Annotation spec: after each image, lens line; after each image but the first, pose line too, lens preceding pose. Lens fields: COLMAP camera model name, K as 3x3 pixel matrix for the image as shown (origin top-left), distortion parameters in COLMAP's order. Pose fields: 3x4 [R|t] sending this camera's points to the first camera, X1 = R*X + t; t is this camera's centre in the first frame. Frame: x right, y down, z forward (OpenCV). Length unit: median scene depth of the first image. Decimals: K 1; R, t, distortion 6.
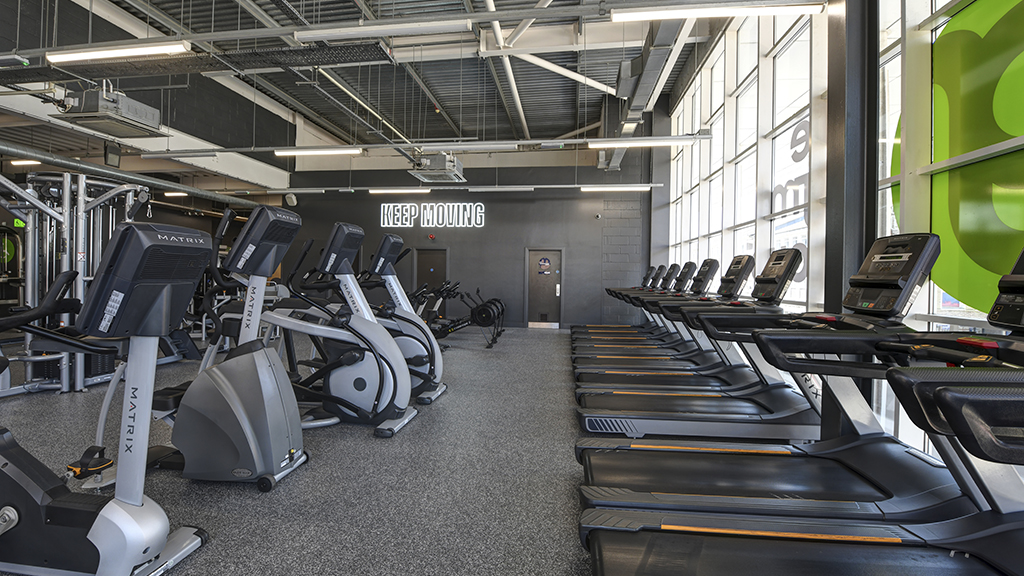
lens RADIAL K [[425.6, 0, 515.2], [0, 425.6, 273.7], [0, 0, 1]] dist [0.001418, -0.000033]
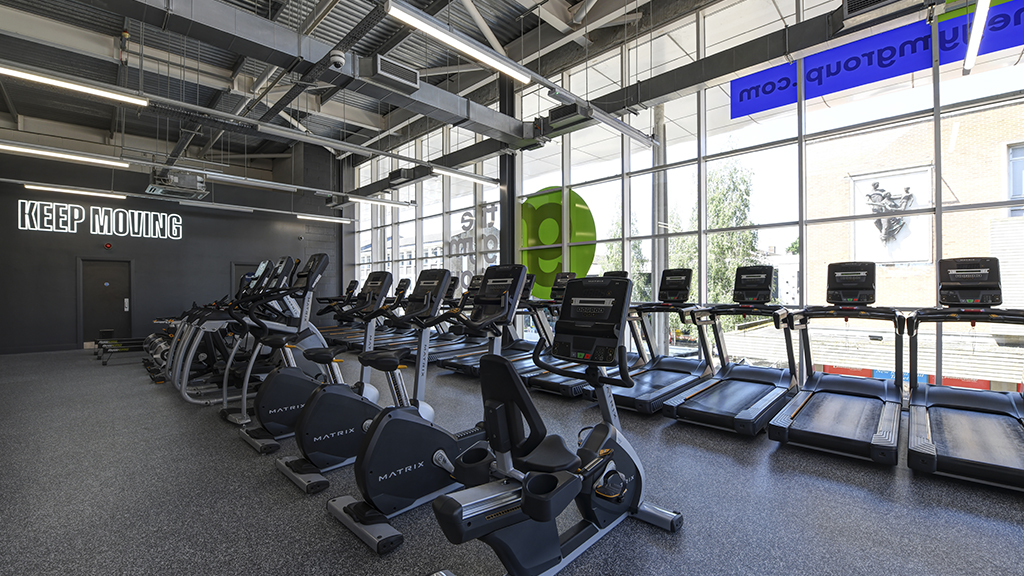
lens RADIAL K [[425.6, 0, 509.1], [0, 425.6, 285.6], [0, 0, 1]] dist [0.001418, -0.000033]
pose [[0.595994, -0.012624, 0.802890, -0.410823], [0.007470, 0.999920, 0.010176, -0.007887], [-0.802954, -0.000067, 0.596040, -0.188650]]
